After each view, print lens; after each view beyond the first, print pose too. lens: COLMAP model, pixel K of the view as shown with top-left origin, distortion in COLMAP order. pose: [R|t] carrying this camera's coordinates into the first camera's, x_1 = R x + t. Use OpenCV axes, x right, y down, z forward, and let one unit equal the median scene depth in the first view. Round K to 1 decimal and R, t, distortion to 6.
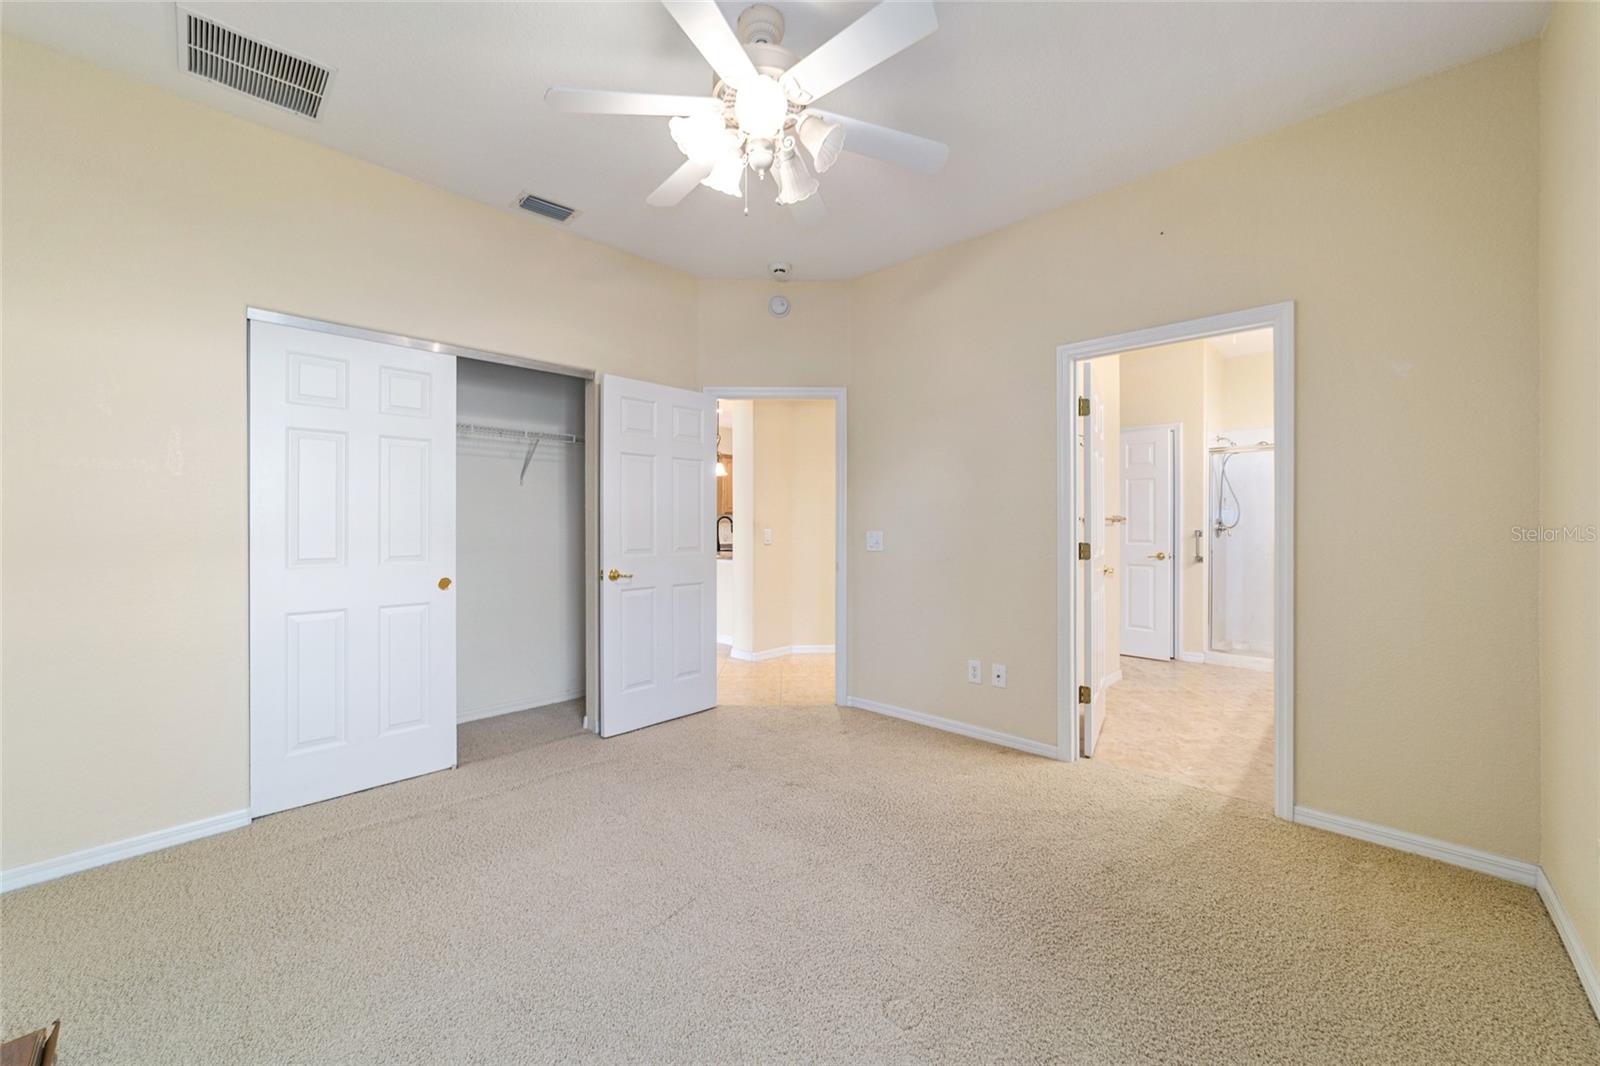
lens RADIAL K [[614.6, 0, 799.0], [0, 614.6, 529.2], [0, 0, 1]] dist [-0.019718, 0.009029]
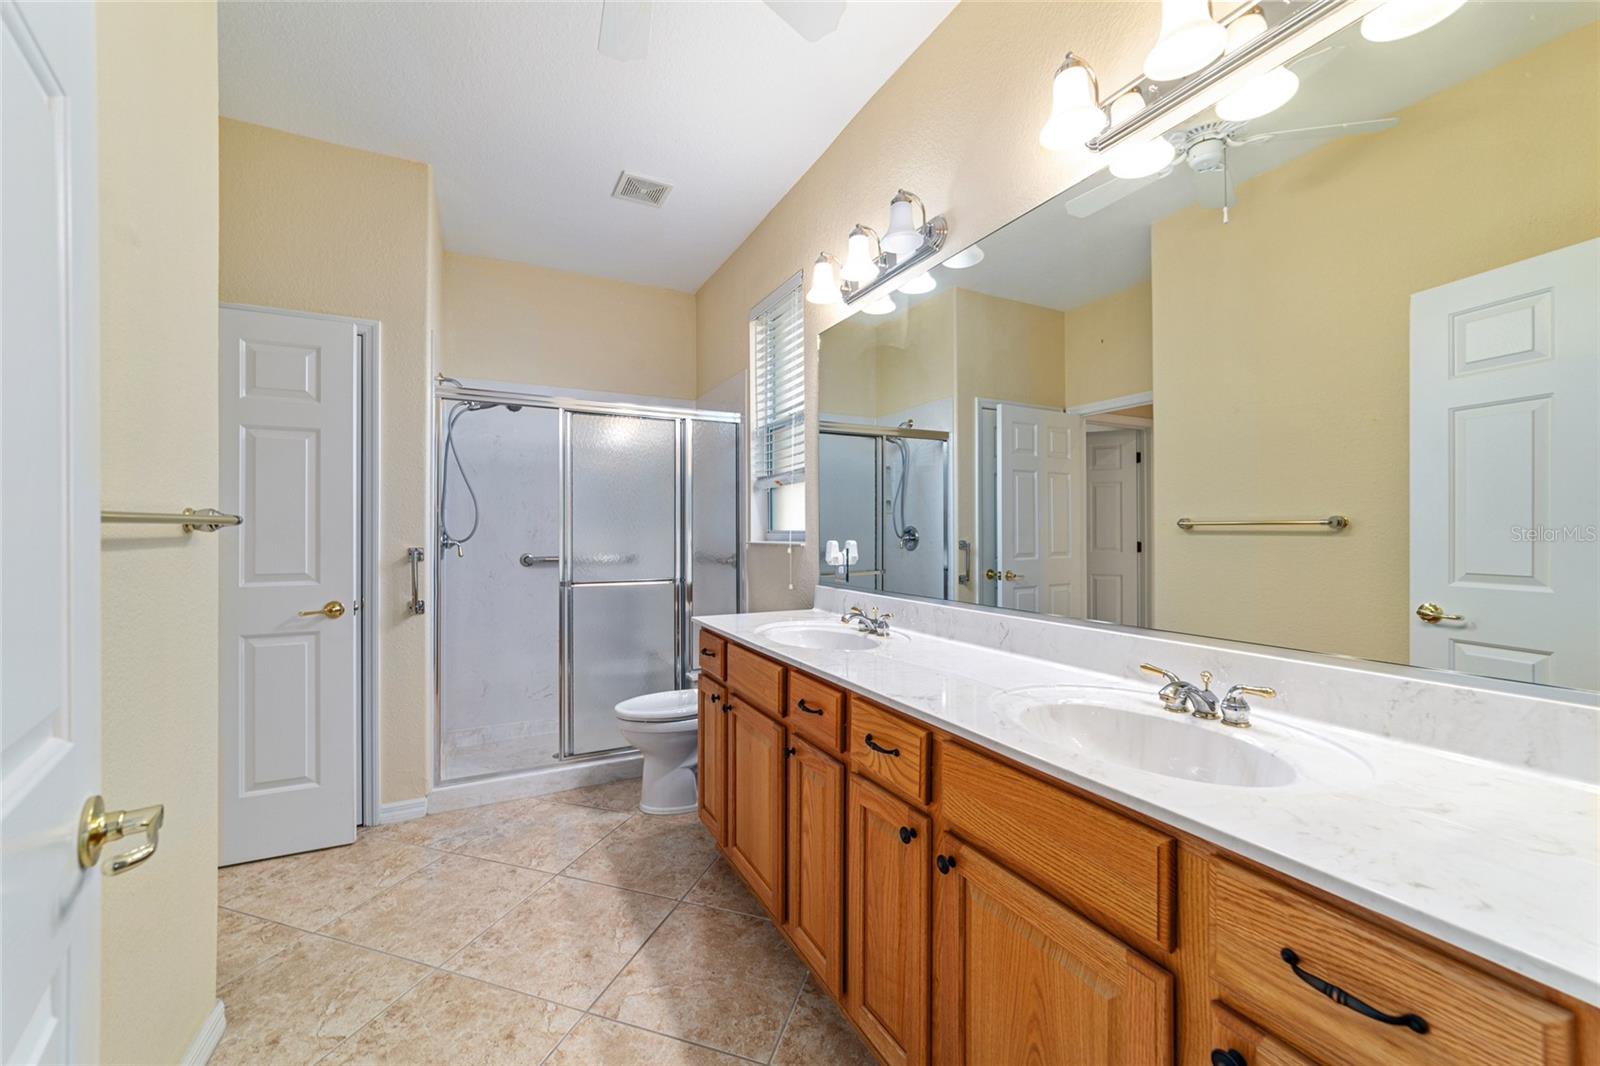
lens RADIAL K [[614.6, 0, 799.0], [0, 614.6, 529.2], [0, 0, 1]] dist [-0.019718, 0.009029]
pose [[0.321372, 0.007092, 0.946926, 0.287691], [0.005844, 0.999938, -0.009472, -0.006942], [-0.946935, 0.008577, 0.321311, 0.546845]]
